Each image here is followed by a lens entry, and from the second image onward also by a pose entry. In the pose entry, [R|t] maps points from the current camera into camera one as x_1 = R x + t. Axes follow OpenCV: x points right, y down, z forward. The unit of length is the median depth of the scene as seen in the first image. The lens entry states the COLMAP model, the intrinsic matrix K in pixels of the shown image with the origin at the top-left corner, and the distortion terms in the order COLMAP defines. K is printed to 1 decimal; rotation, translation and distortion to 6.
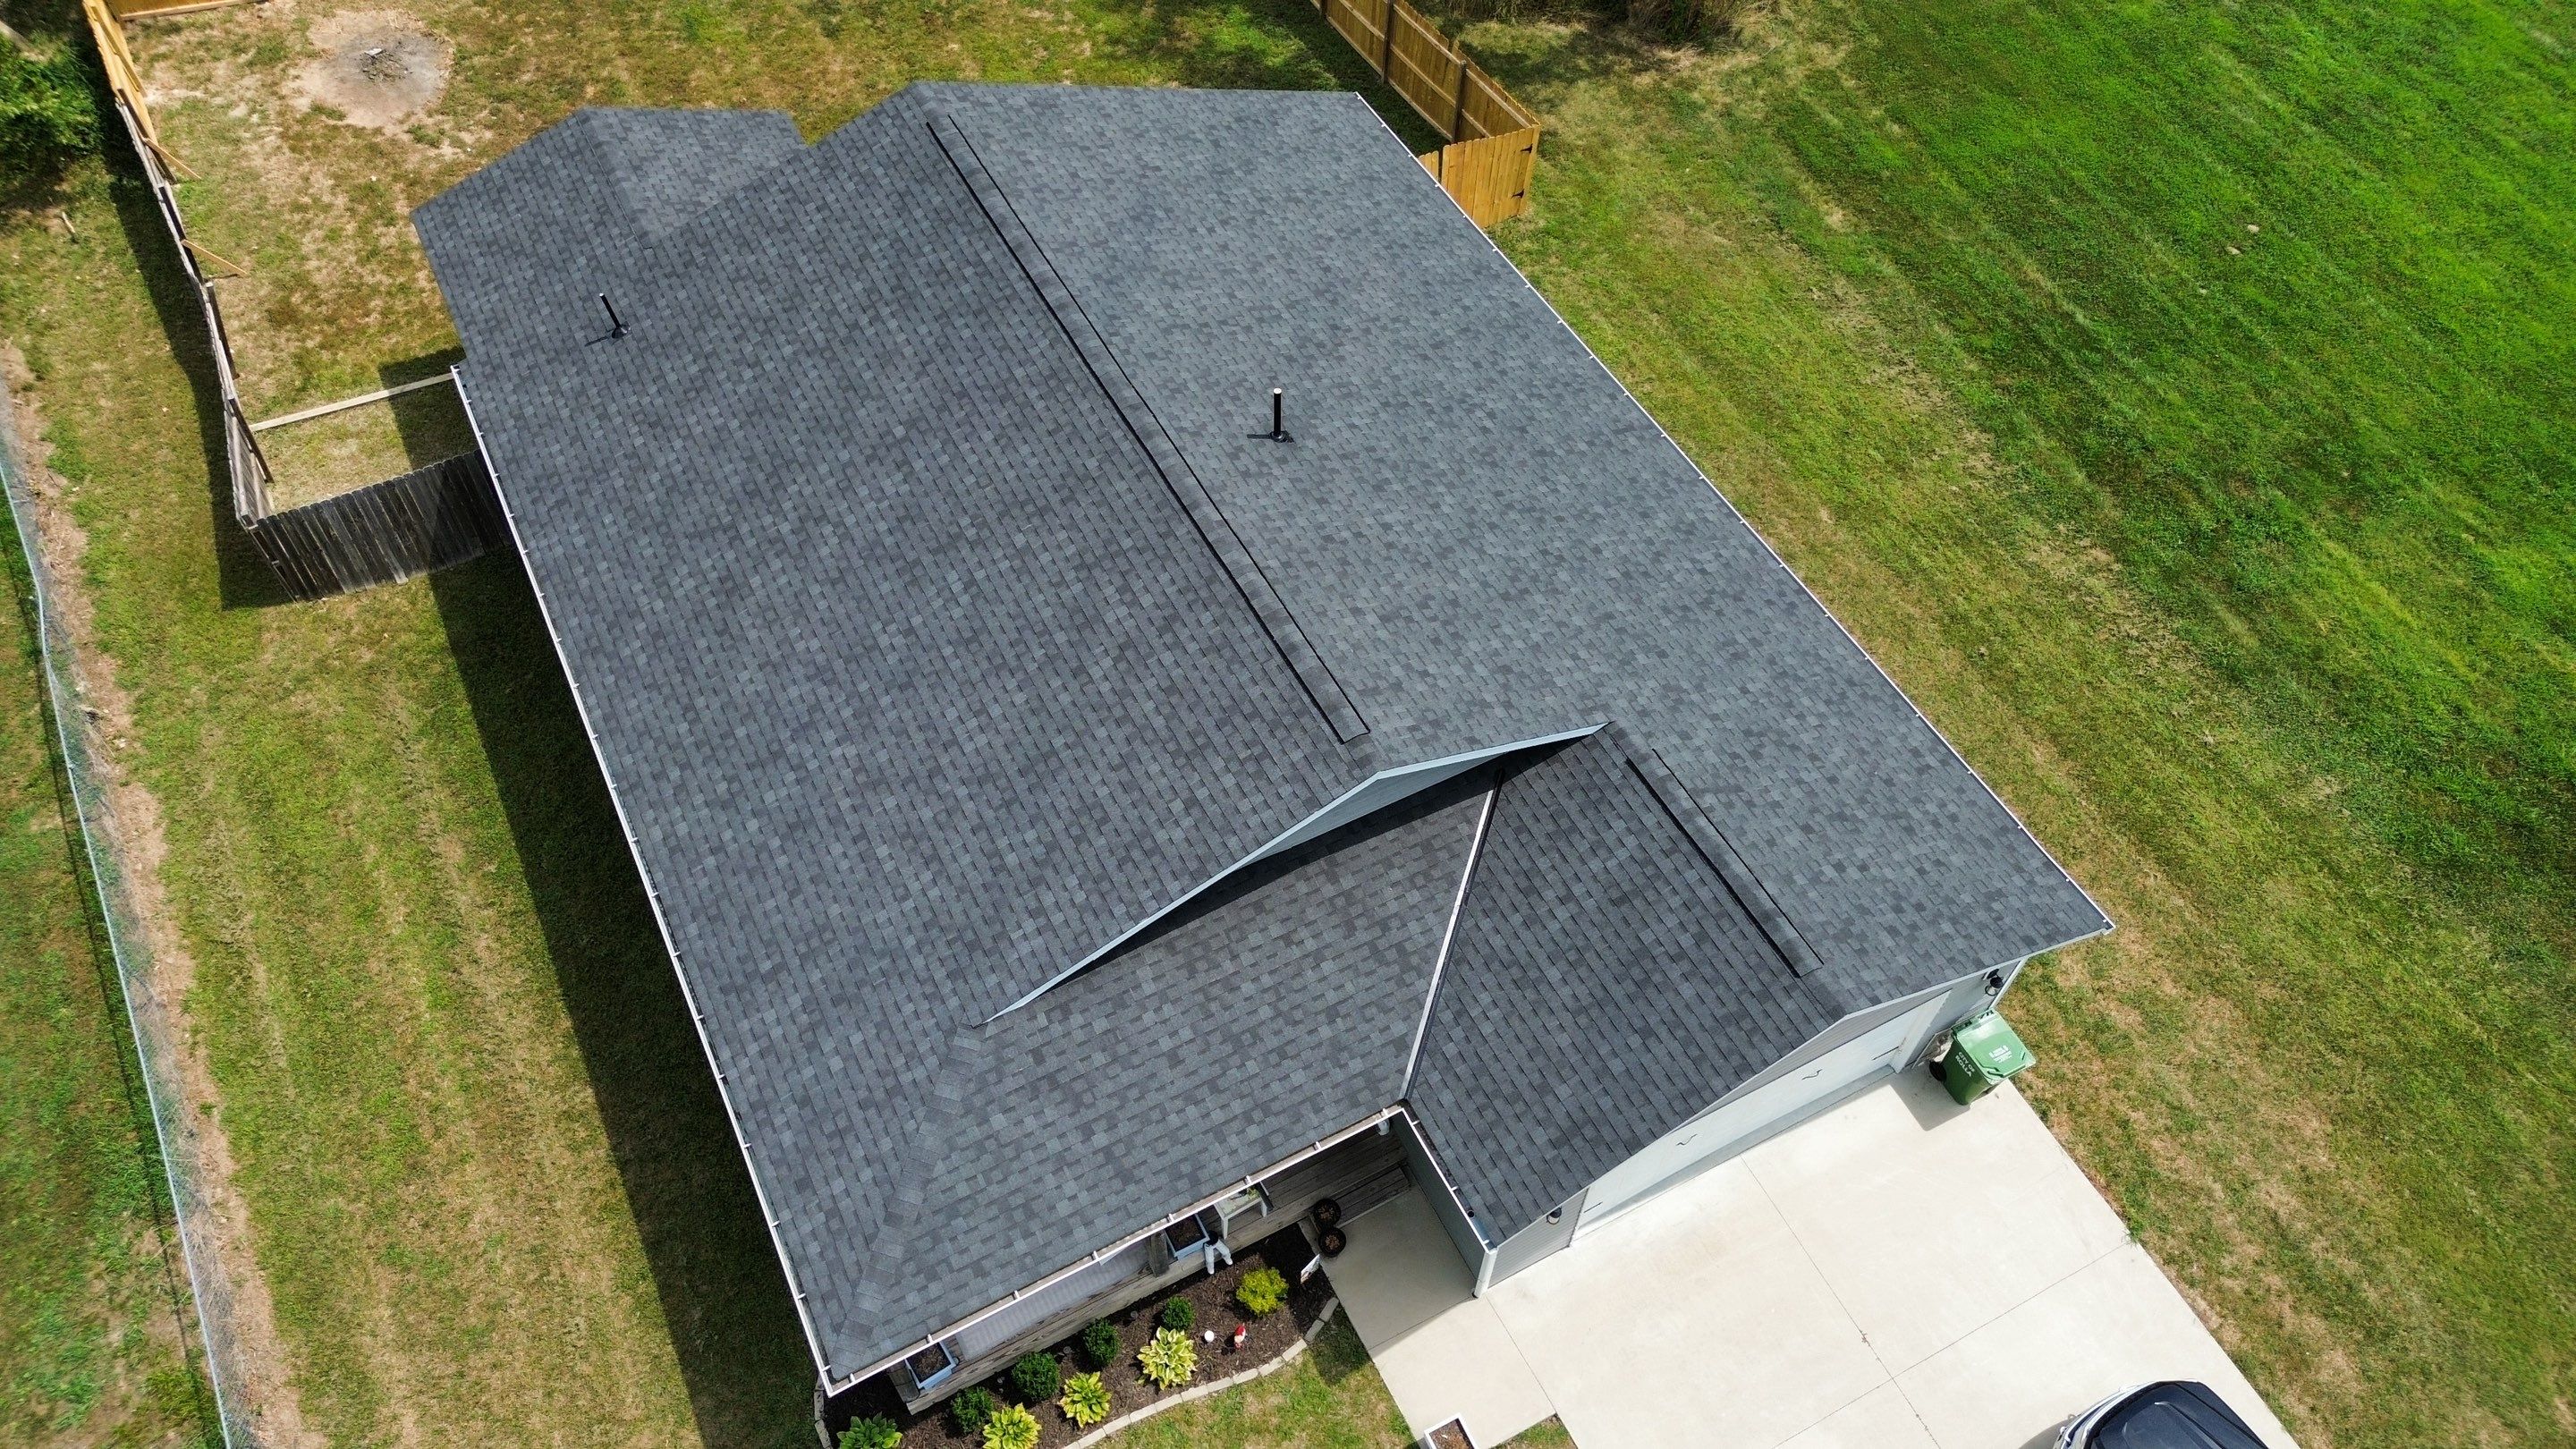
lens RADIAL K [[1735.3, 0, 1277.0], [0, 1735.3, 770.7], [0, 0, 1]] dist [0.133696, -0.155508]
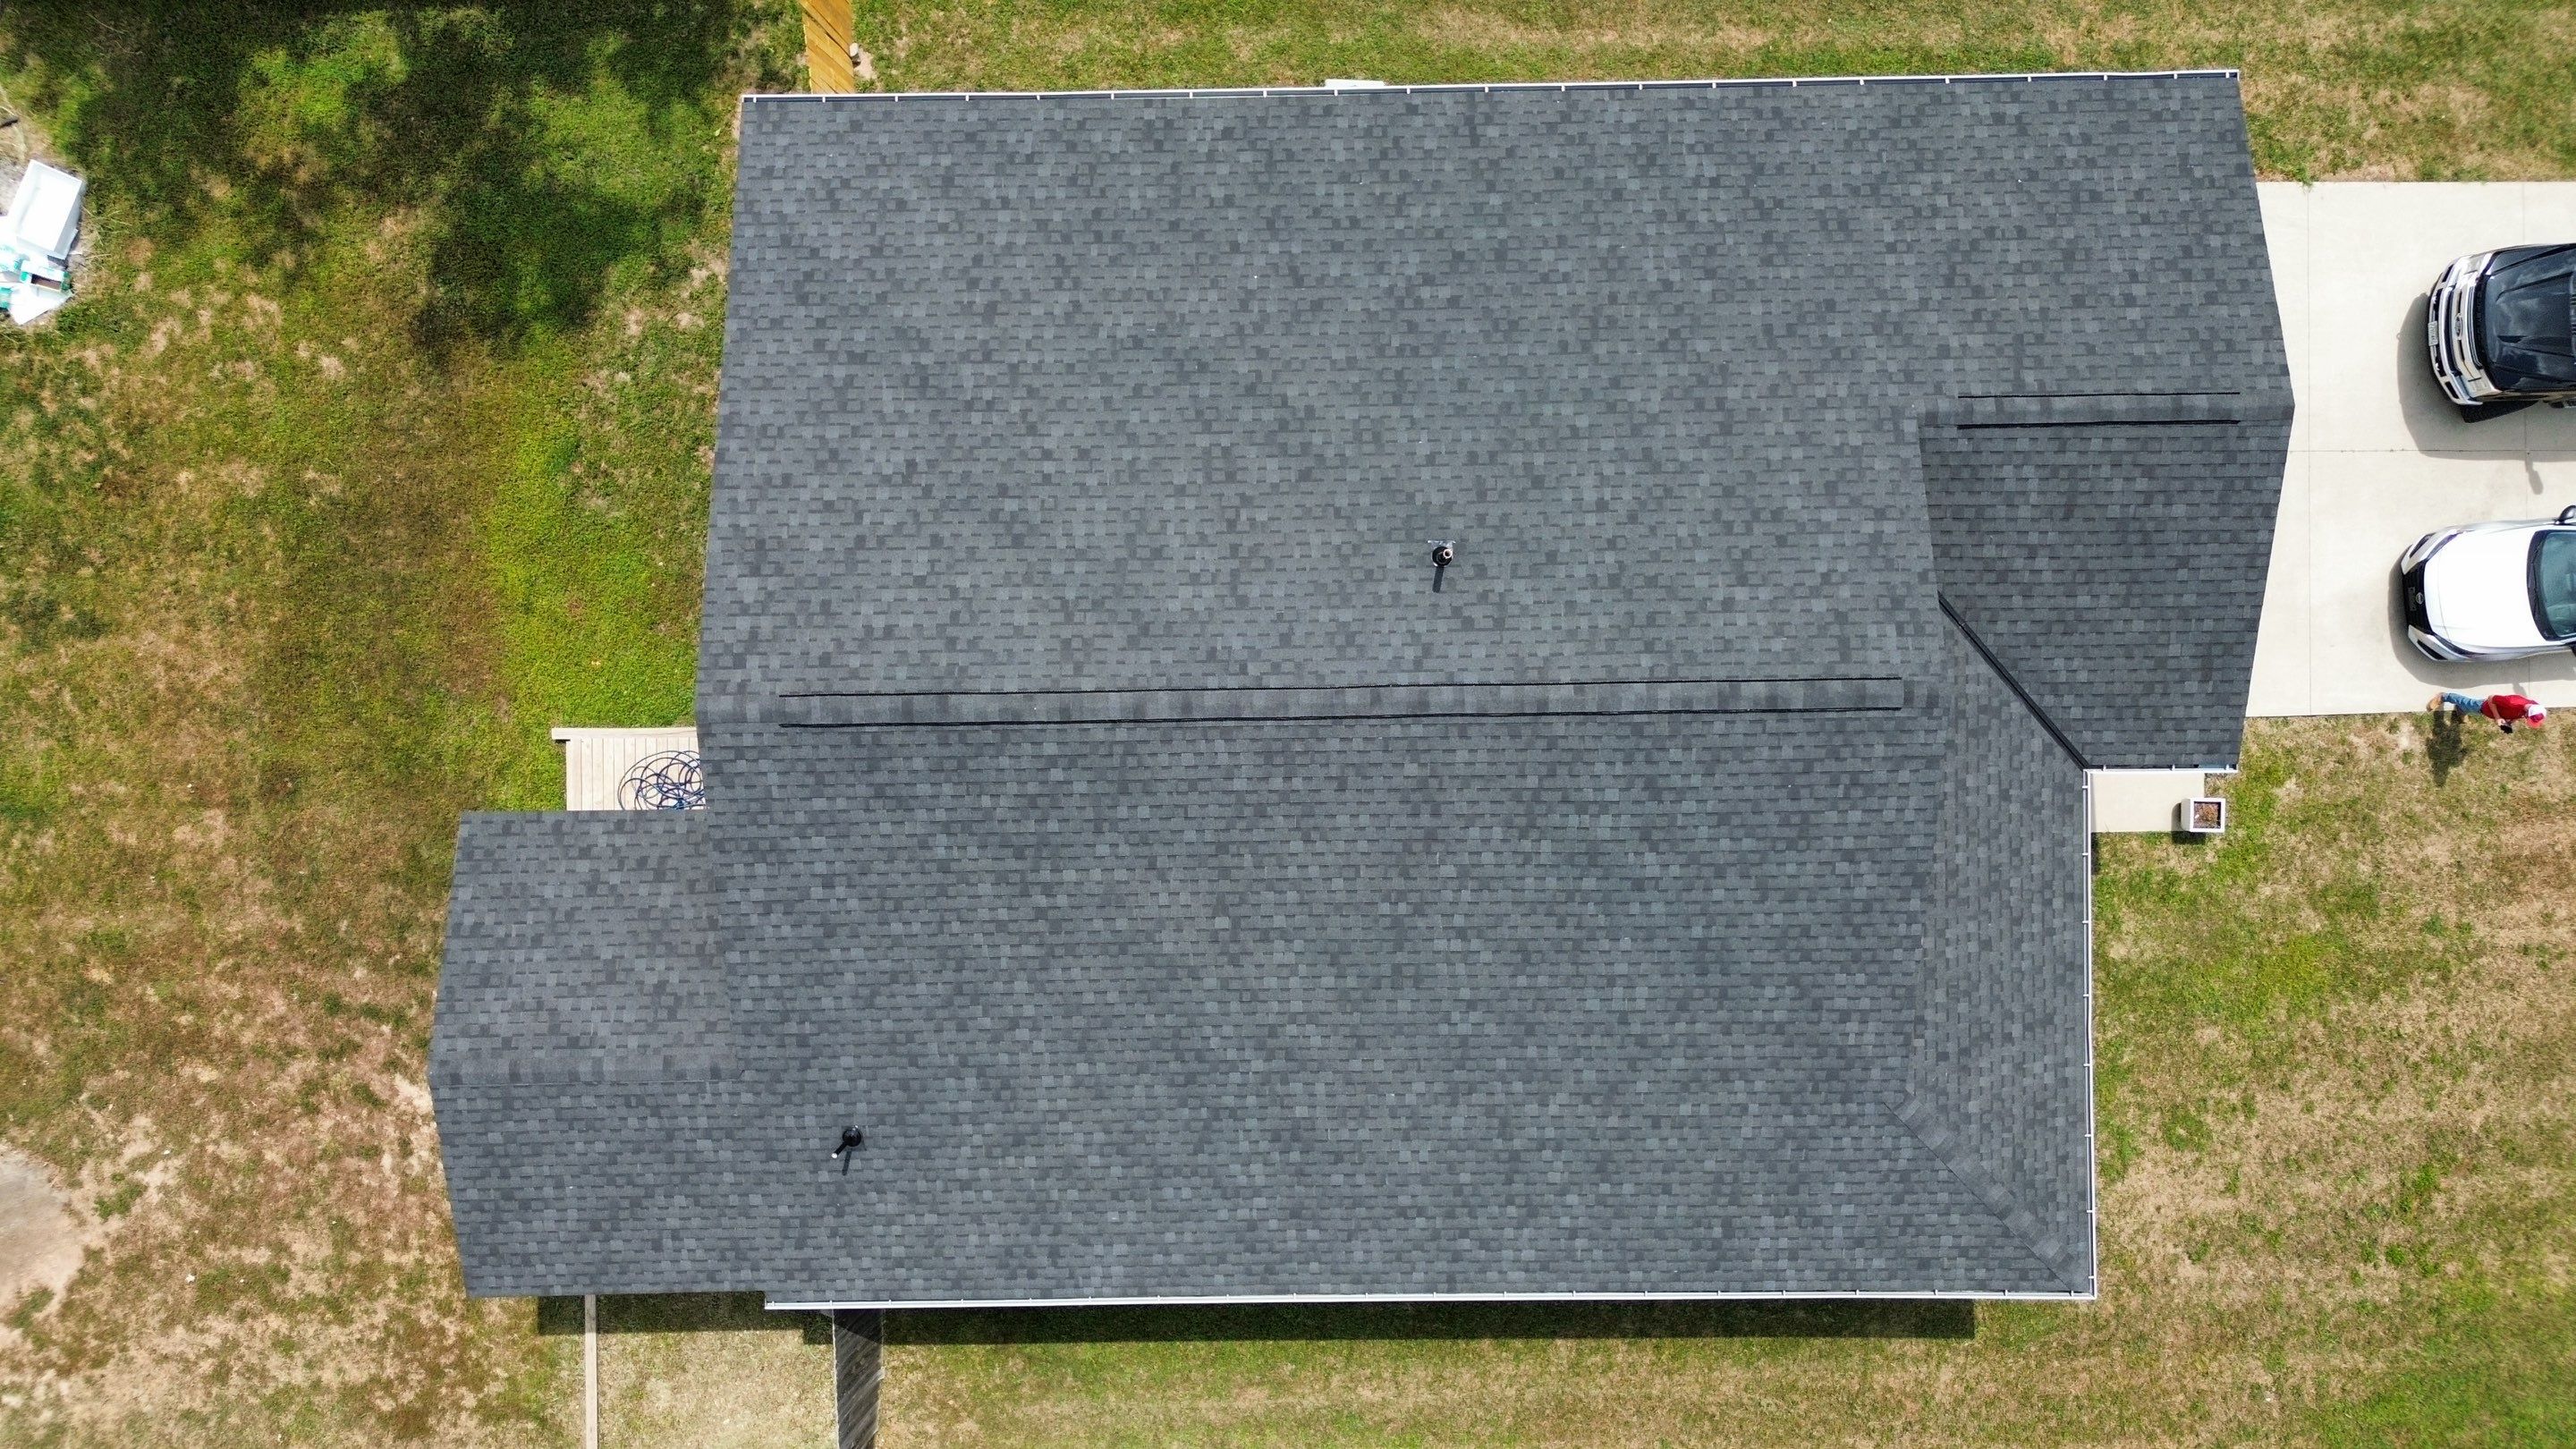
lens RADIAL K [[1778.4, 0, 1288.0], [0, 1778.4, 724.5], [0, 0, 1]] dist [0.085869, -0.083580]
pose [[0.449577, -0.892684, -0.031568, -0.082874], [0.734627, 0.349409, 0.581581, -0.750657], [-0.508138, -0.284656, 0.812876, 0.279155]]
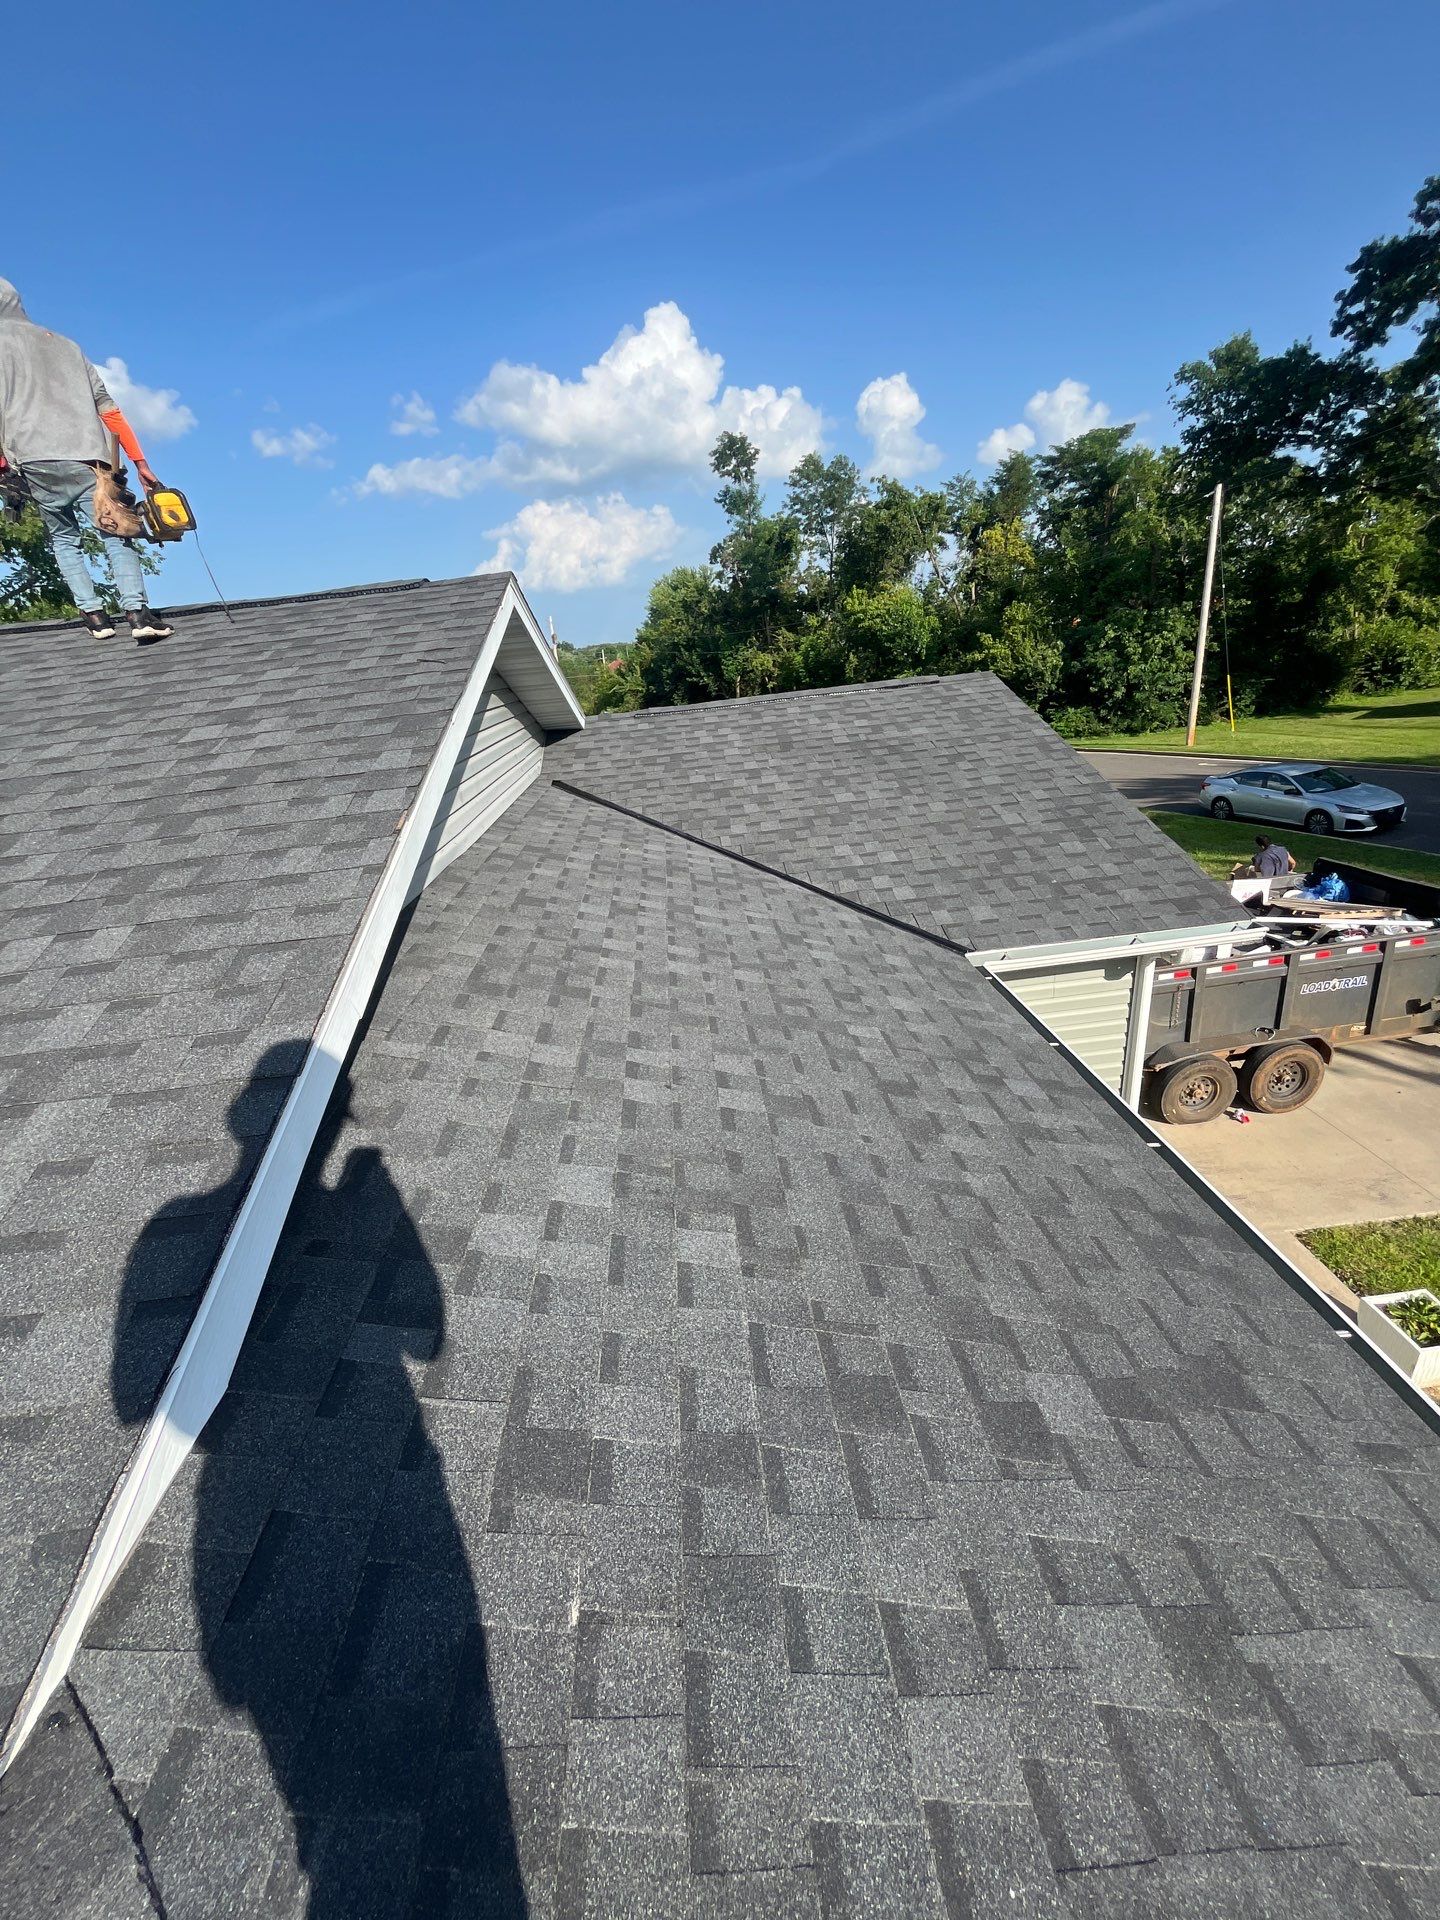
lens RADIAL K [[779.5, 0, 720.0], [0, 779.5, 960.0], [0, 0, 1]] dist [0.000106, 0.000025]
pose [[0.396858, -0.387970, 0.831855, -0.144565], [0.806333, 0.580372, -0.114001, 0.131734], [-0.438556, 0.715994, 0.543158, 0.773192]]
